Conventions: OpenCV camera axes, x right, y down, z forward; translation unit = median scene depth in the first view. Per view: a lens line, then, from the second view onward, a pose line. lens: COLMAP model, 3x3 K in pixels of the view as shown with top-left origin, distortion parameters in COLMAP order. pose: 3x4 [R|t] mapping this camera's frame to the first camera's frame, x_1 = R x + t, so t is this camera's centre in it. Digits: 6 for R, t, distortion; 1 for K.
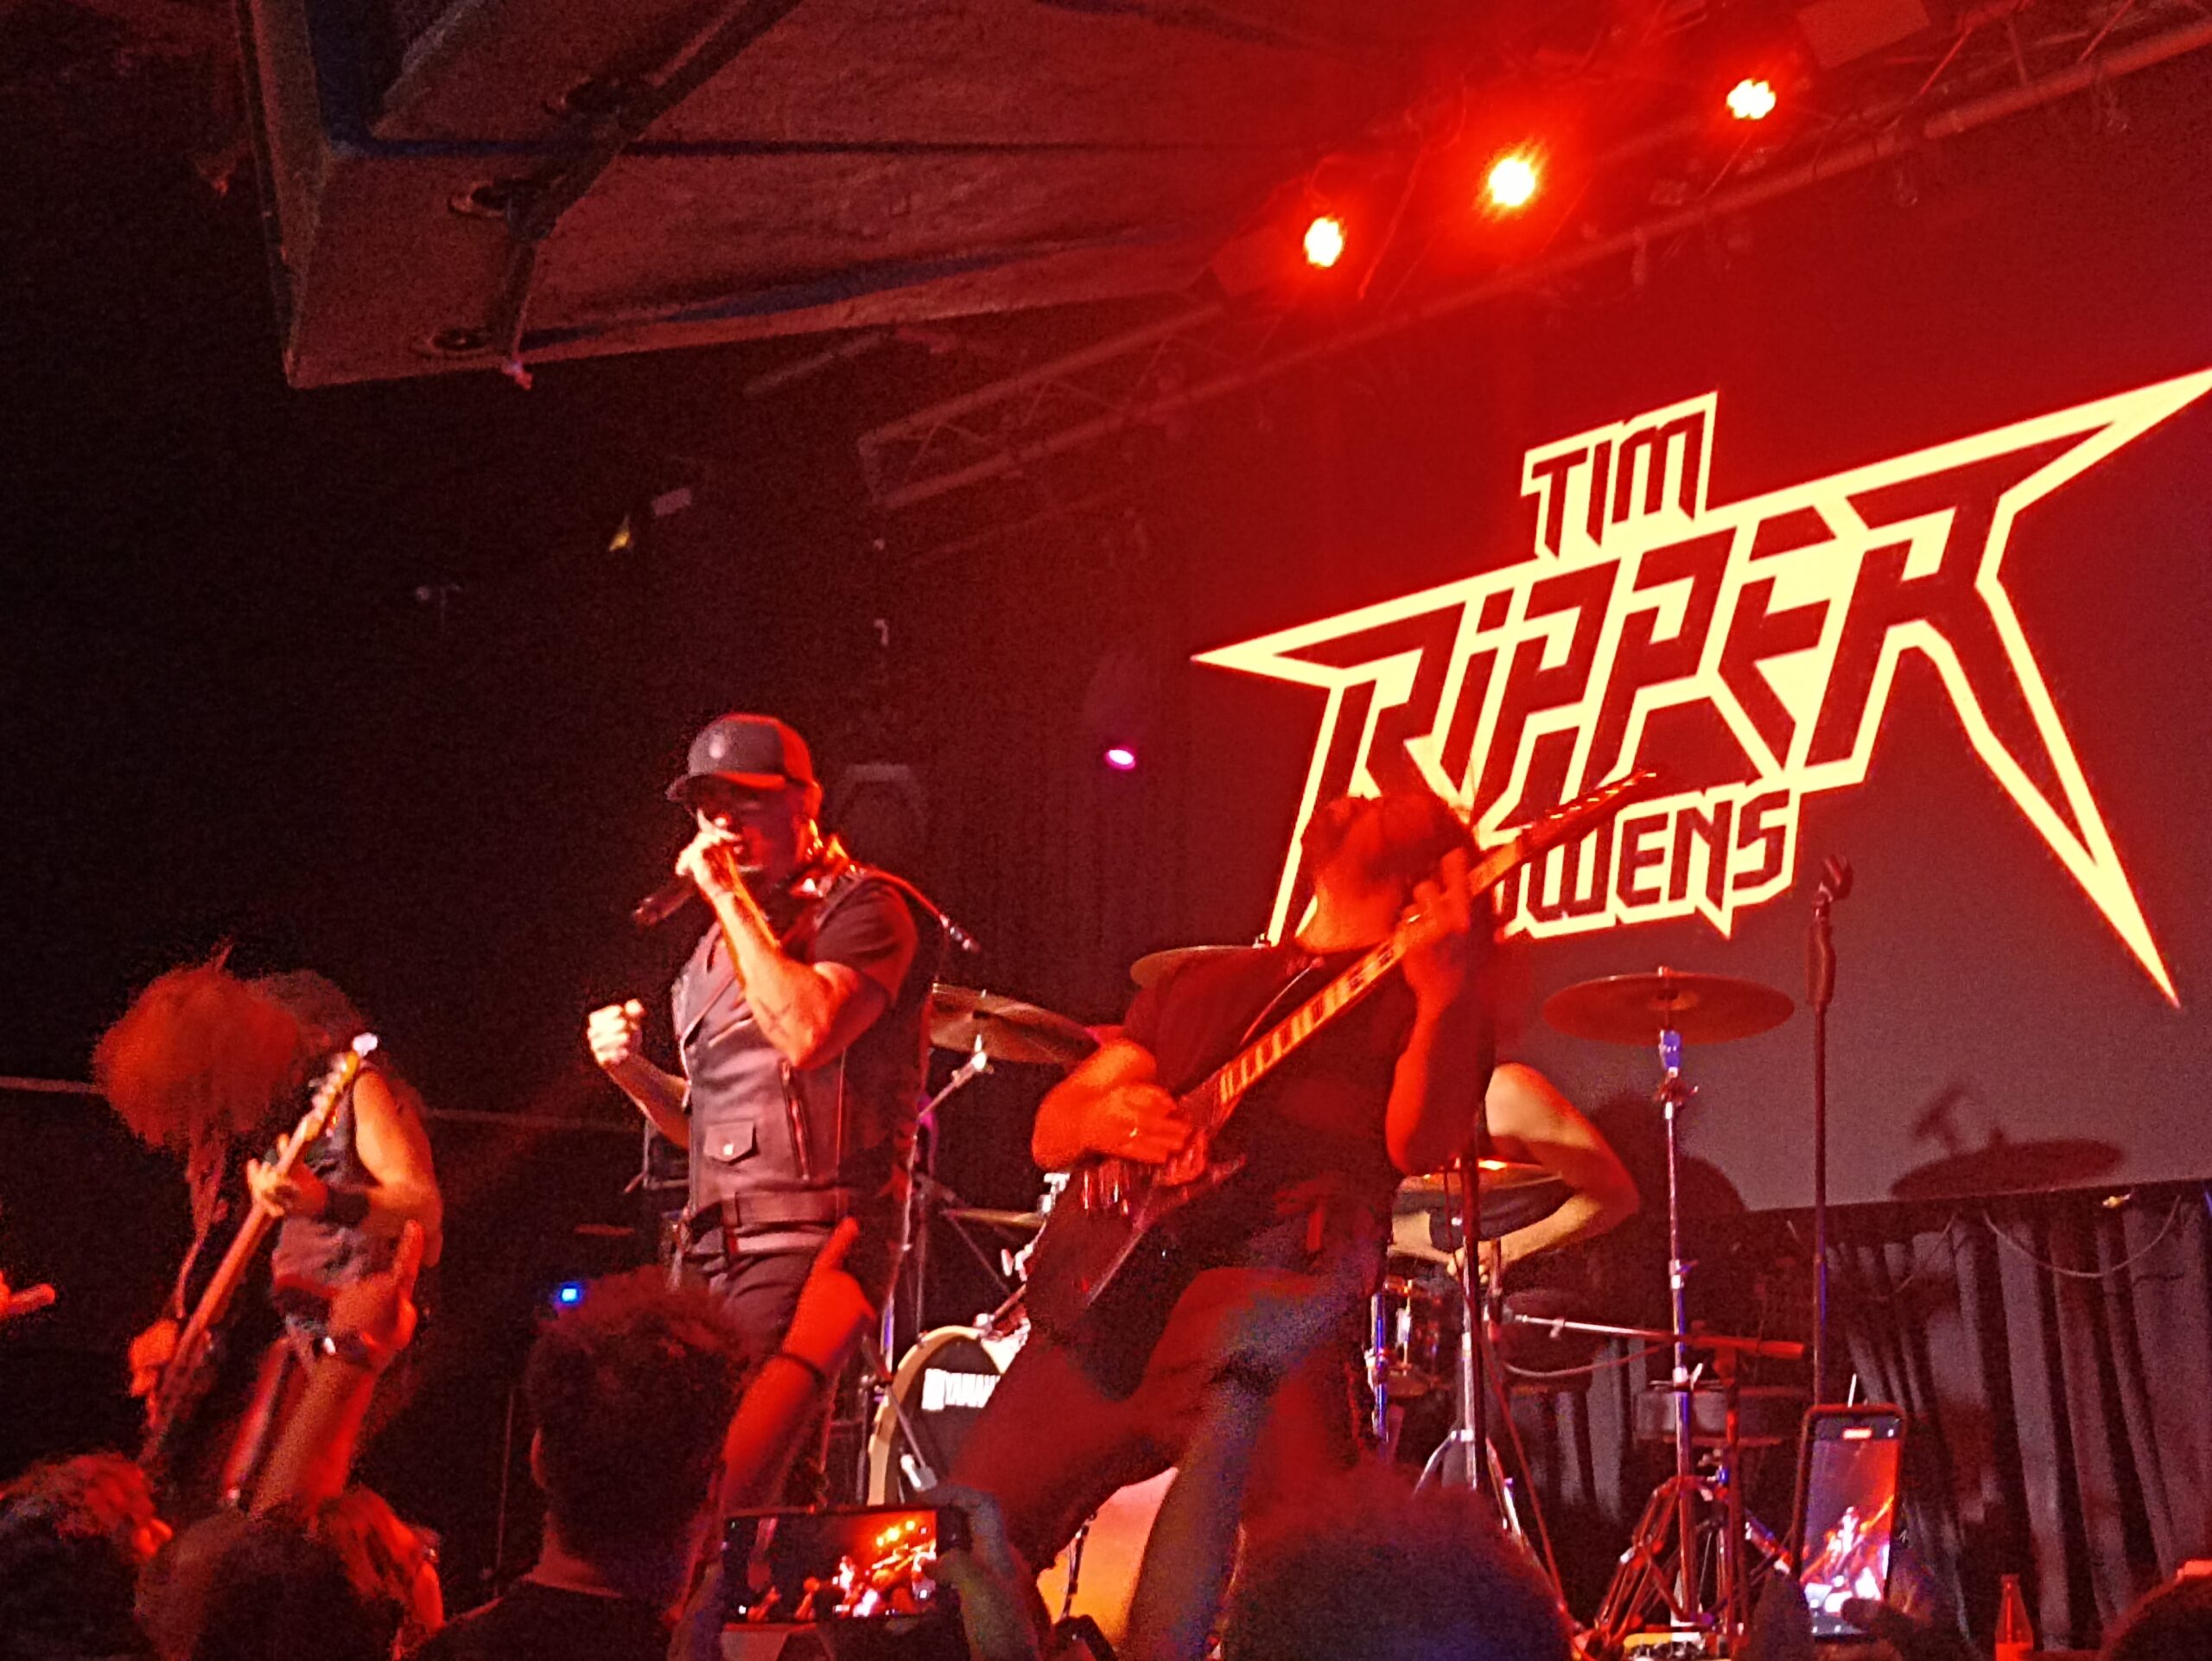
lens RADIAL K [[3320.1, 0, 1114.3], [0, 3320.1, 831.8], [0, 0, 1]] dist [0.062235, 0.000000]
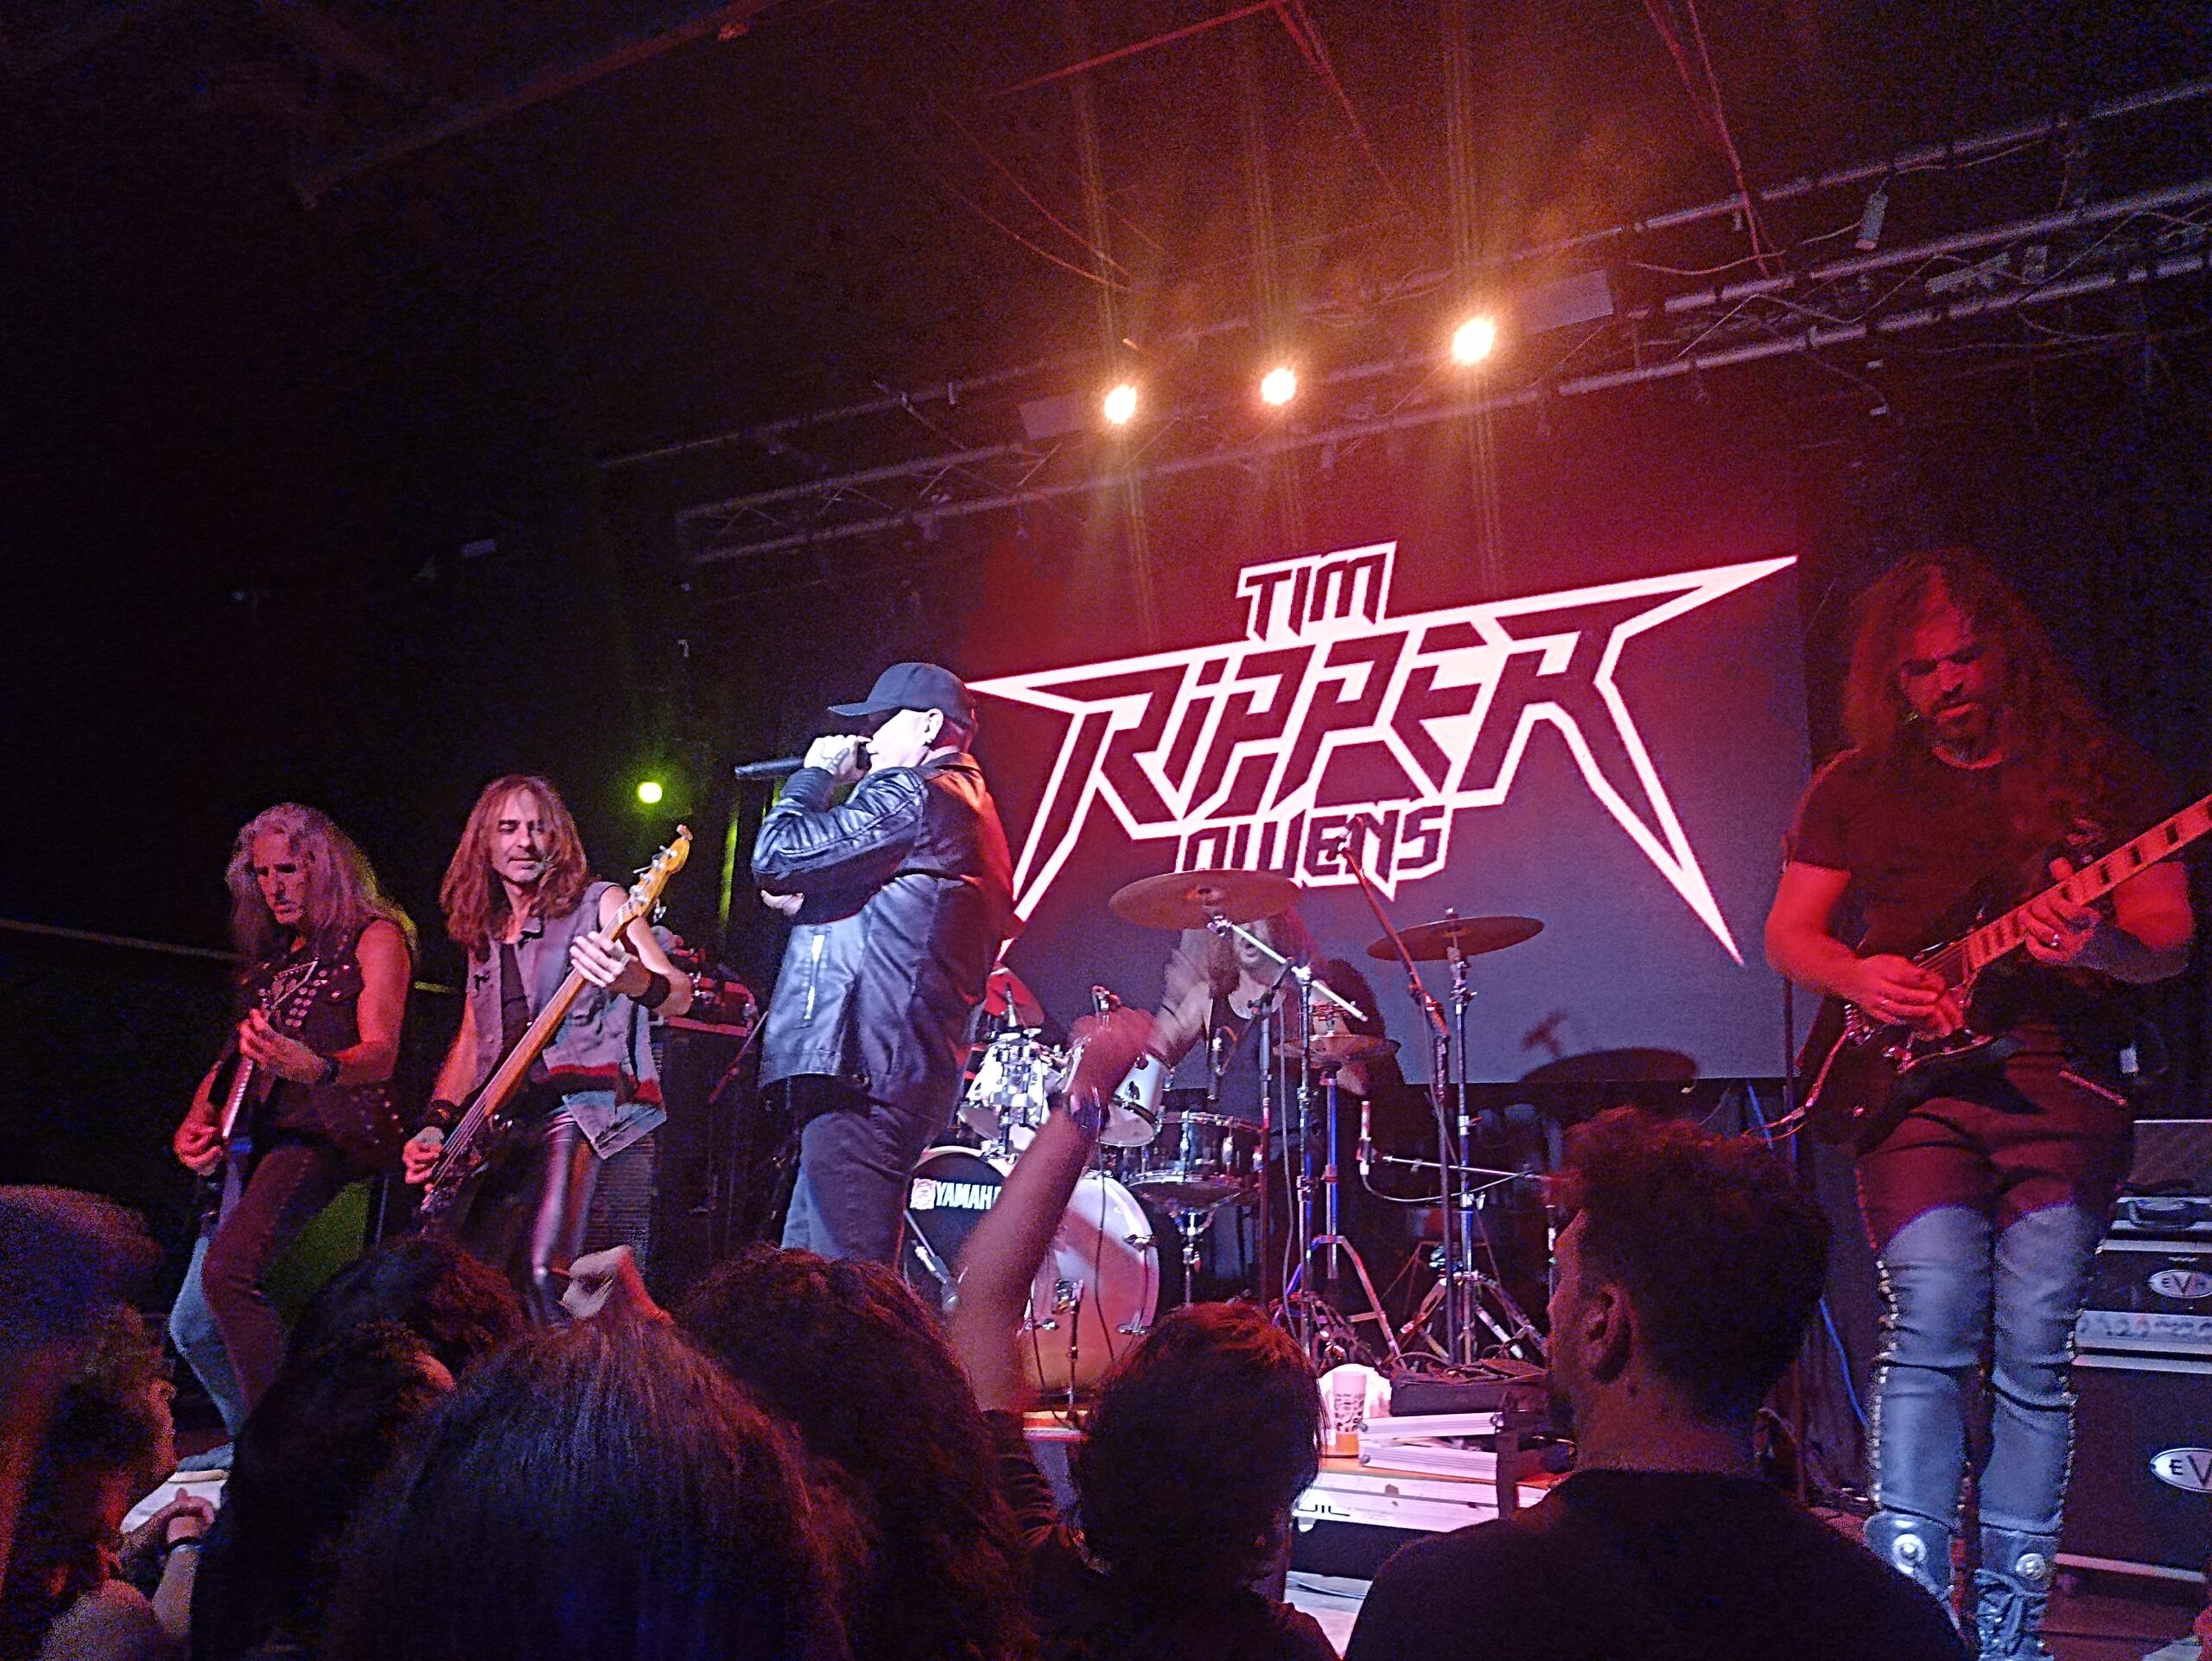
lens RADIAL K [[1779.0, 0, 1130.5], [0, 1779.0, 839.3], [0, 0, 1]] dist [0.052837, -0.027453]
pose [[0.927159, 0.097662, 0.361715, -0.211462], [-0.088702, 0.995200, -0.041339, 0.046648], [-0.364016, 0.006243, 0.931372, 0.290611]]
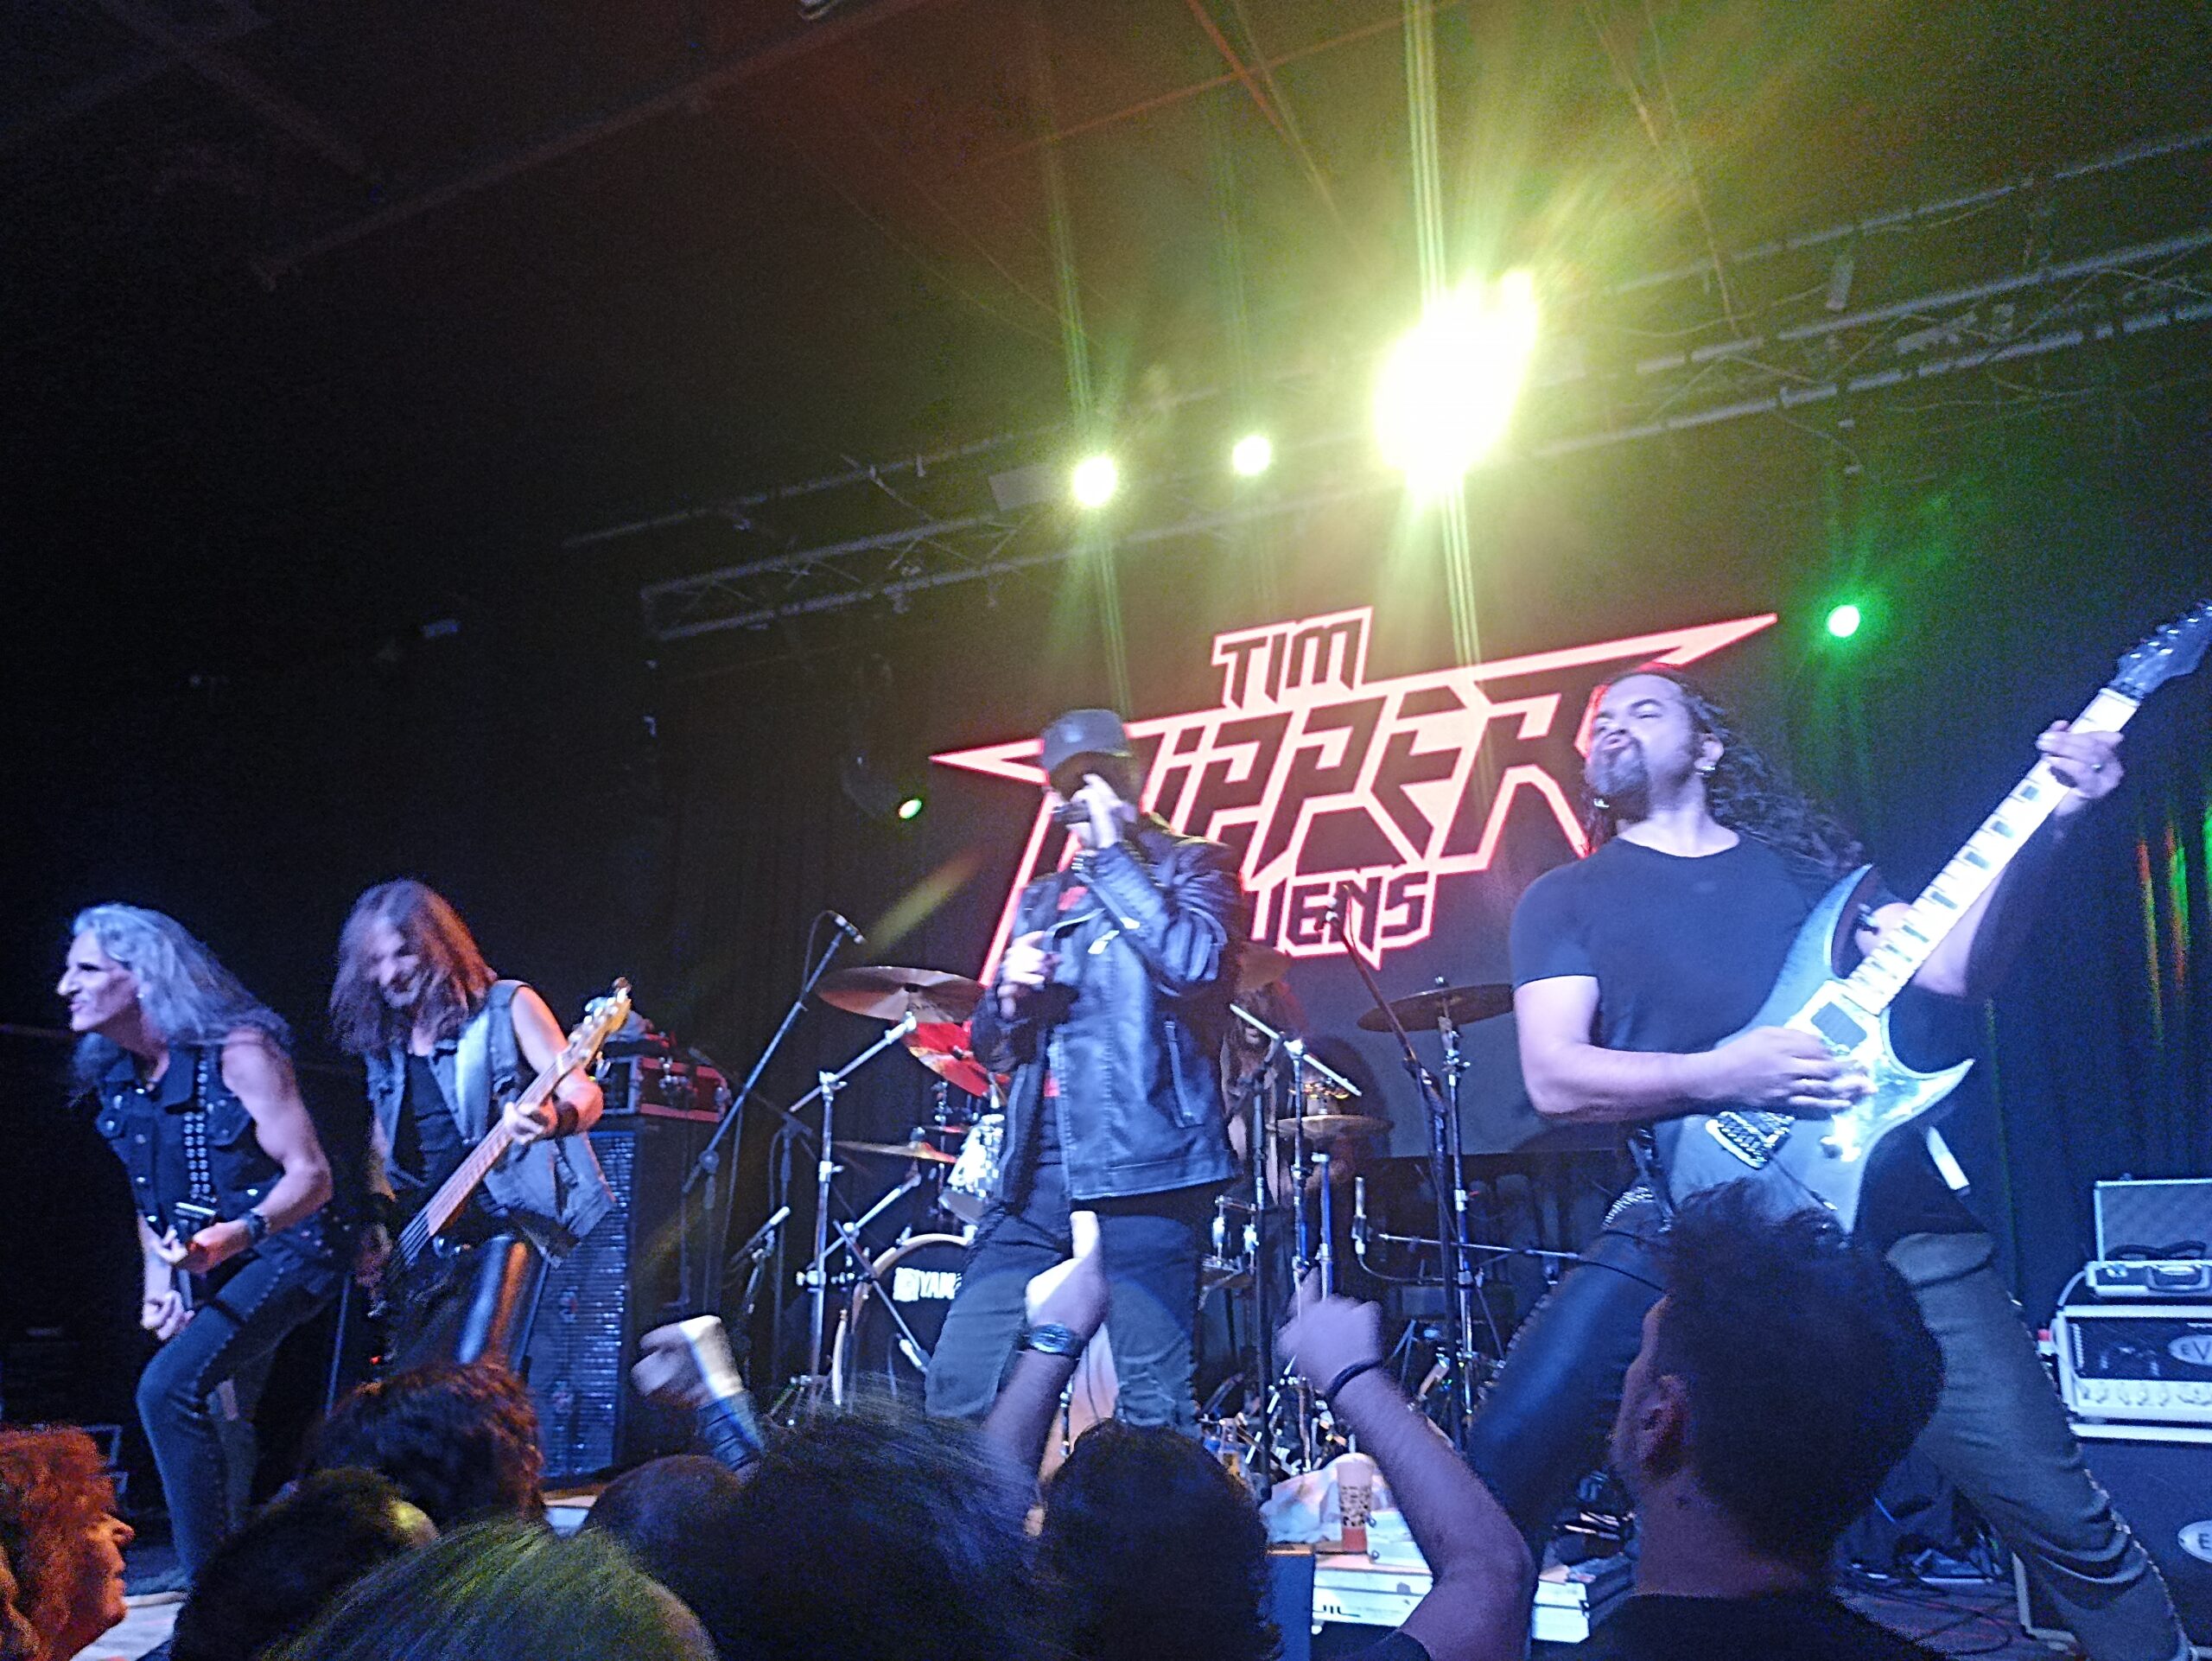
lens RADIAL K [[1779.0, 0, 1130.3], [0, 1779.0, 840.9], [0, 0, 1]] dist [0.052837, -0.027453]
pose [[0.922321, 0.094029, 0.374810, -0.211557], [-0.068895, 0.994416, -0.079935, 0.044651], [-0.380234, 0.047903, 0.923649, 0.304532]]
